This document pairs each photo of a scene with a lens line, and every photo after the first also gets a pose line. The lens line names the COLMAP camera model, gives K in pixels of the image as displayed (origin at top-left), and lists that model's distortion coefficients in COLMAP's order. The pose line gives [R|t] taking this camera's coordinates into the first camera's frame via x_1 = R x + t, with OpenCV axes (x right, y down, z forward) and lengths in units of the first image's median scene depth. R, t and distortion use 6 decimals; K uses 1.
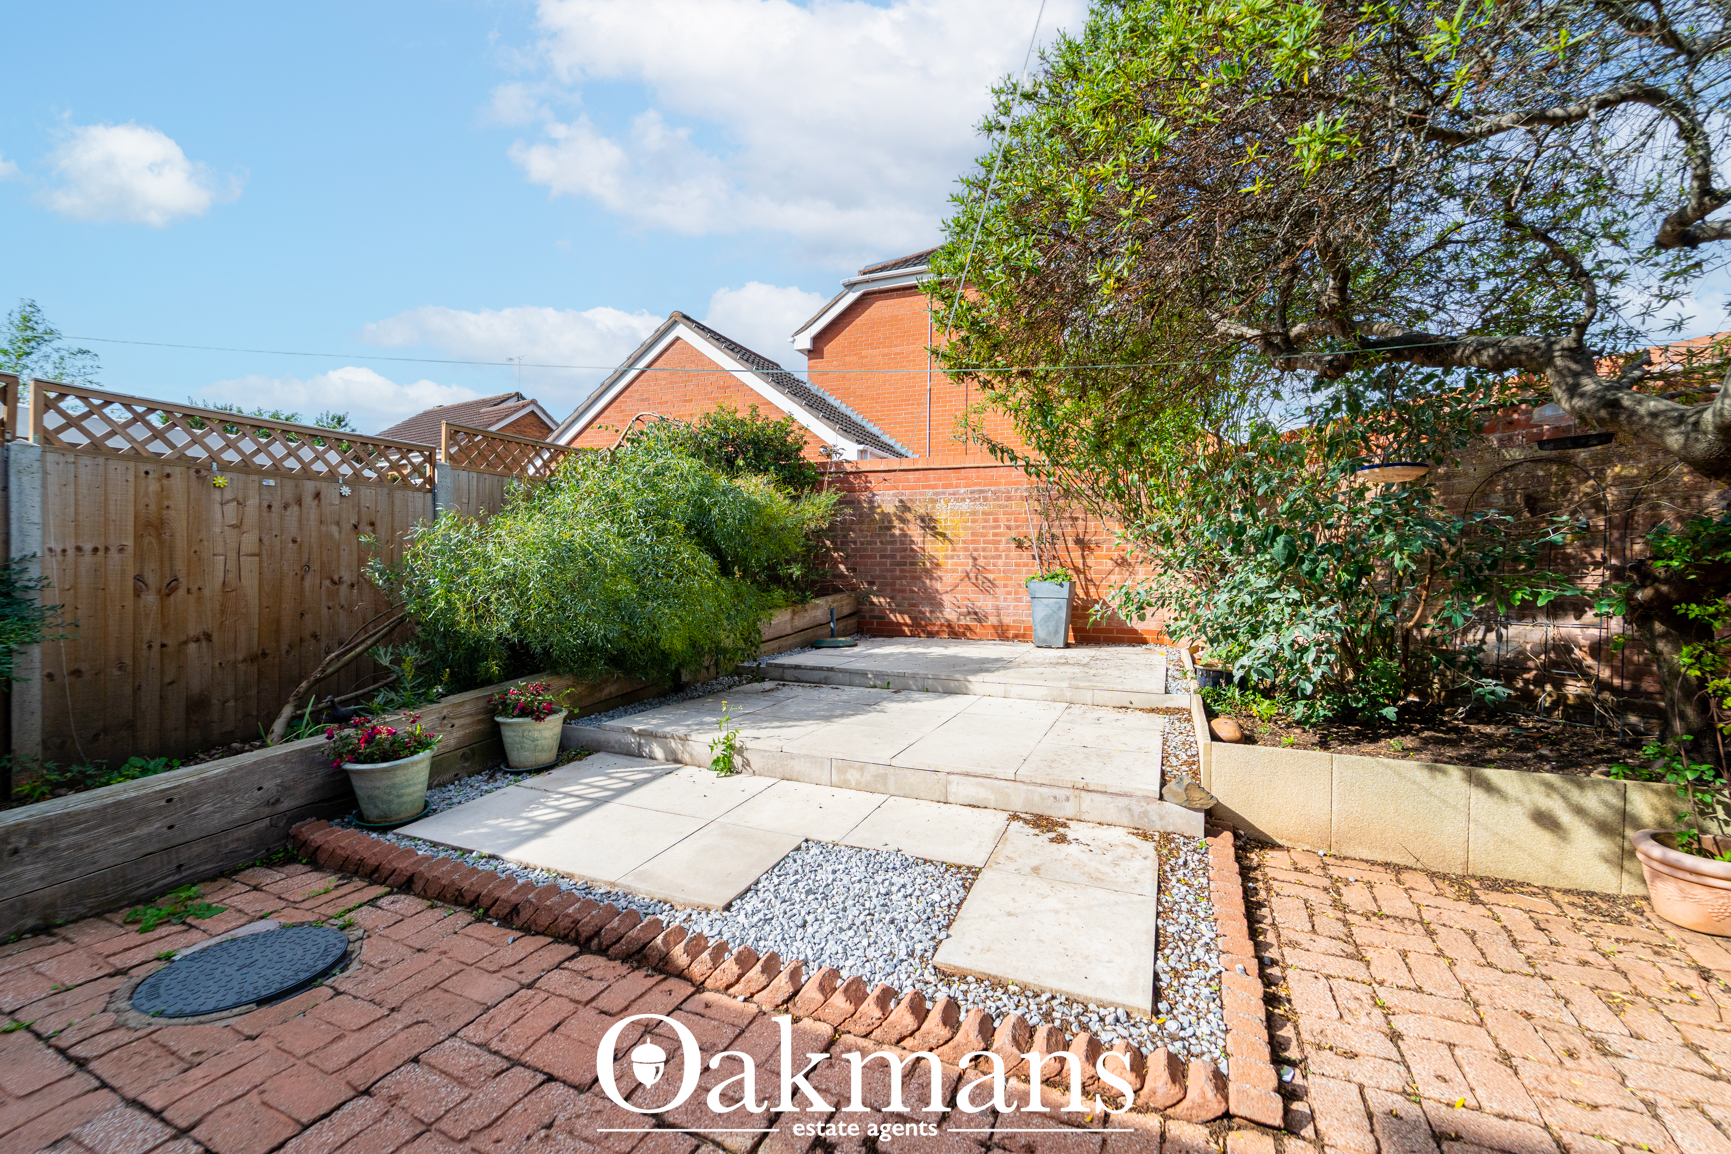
lens RADIAL K [[714.6, 0, 897.2], [0, 714.6, 553.0], [0, 0, 1]] dist [-0.004378, -0.002057]
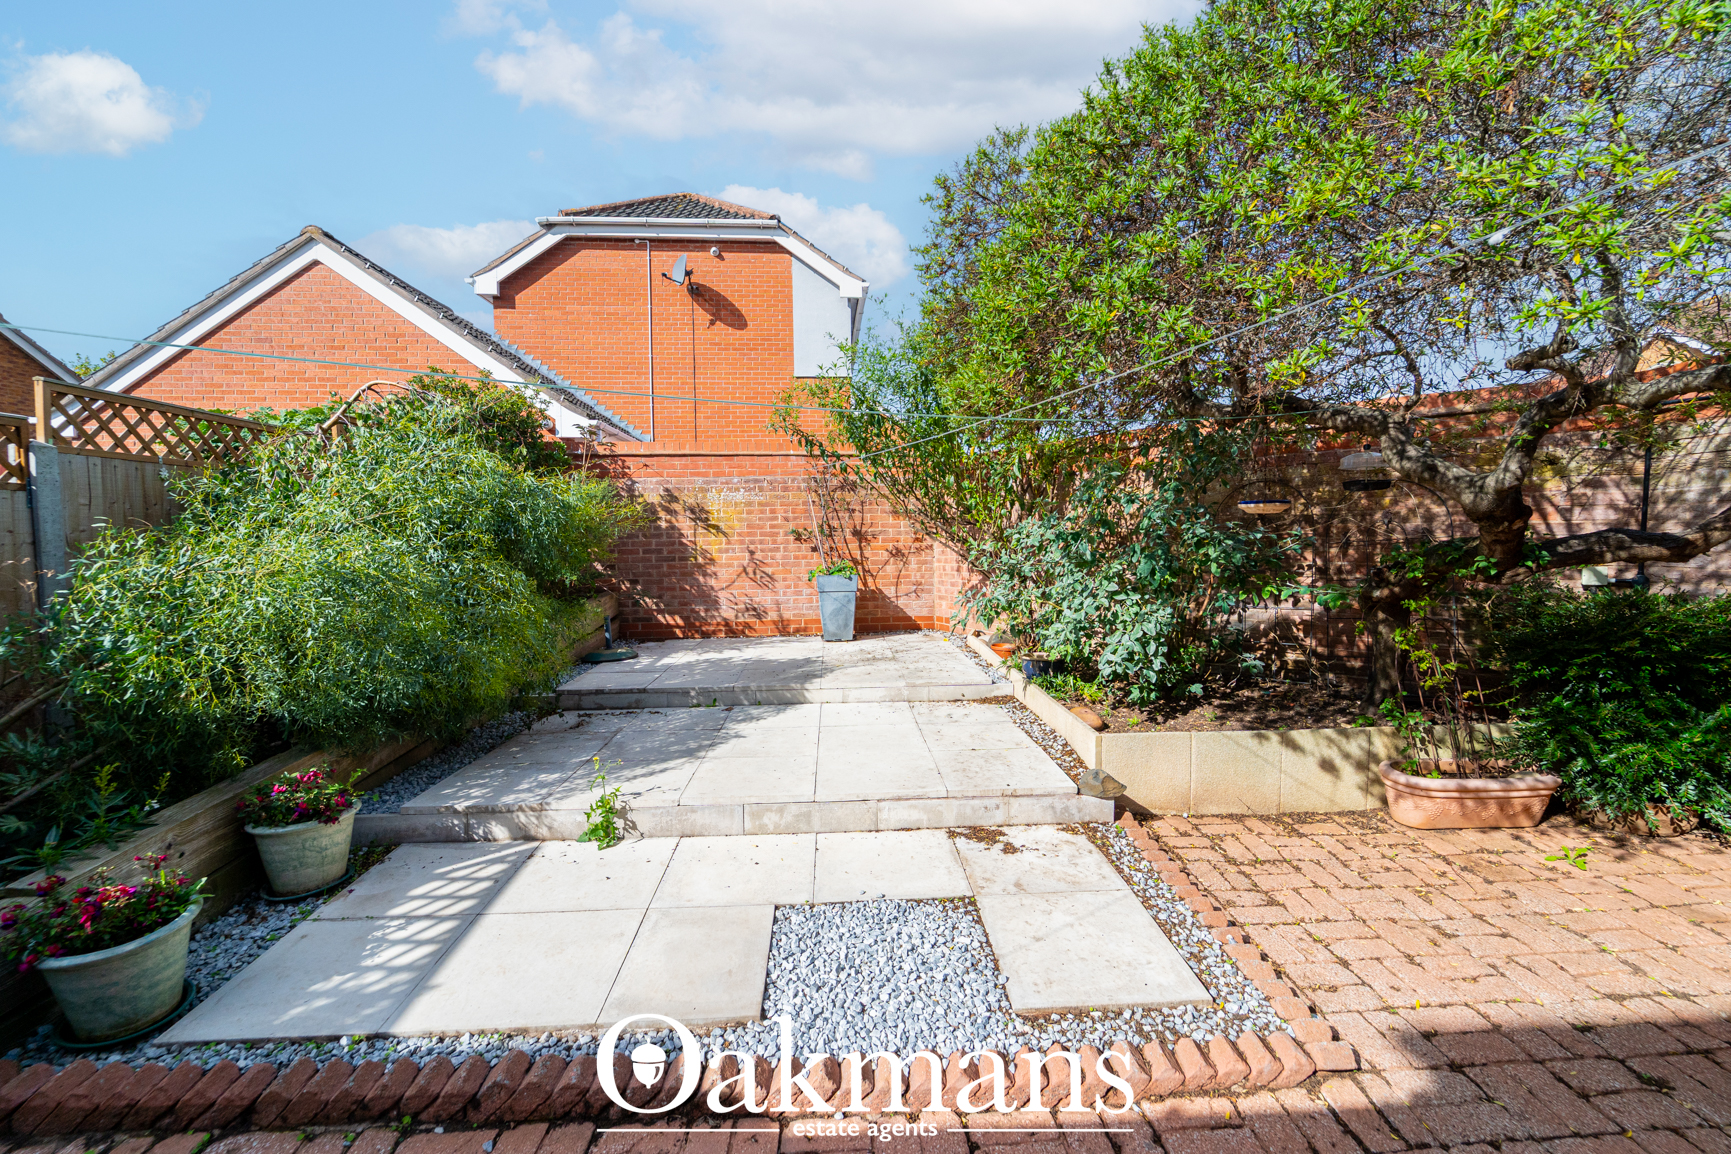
lens RADIAL K [[714.6, 0, 884.6], [0, 714.6, 569.0], [0, 0, 1]] dist [-0.004378, -0.002057]
pose [[0.900422, -0.035687, 0.433551, -0.310941], [0.007419, 0.997744, 0.066720, -0.067650], [-0.434954, -0.056860, 0.898656, 0.126944]]
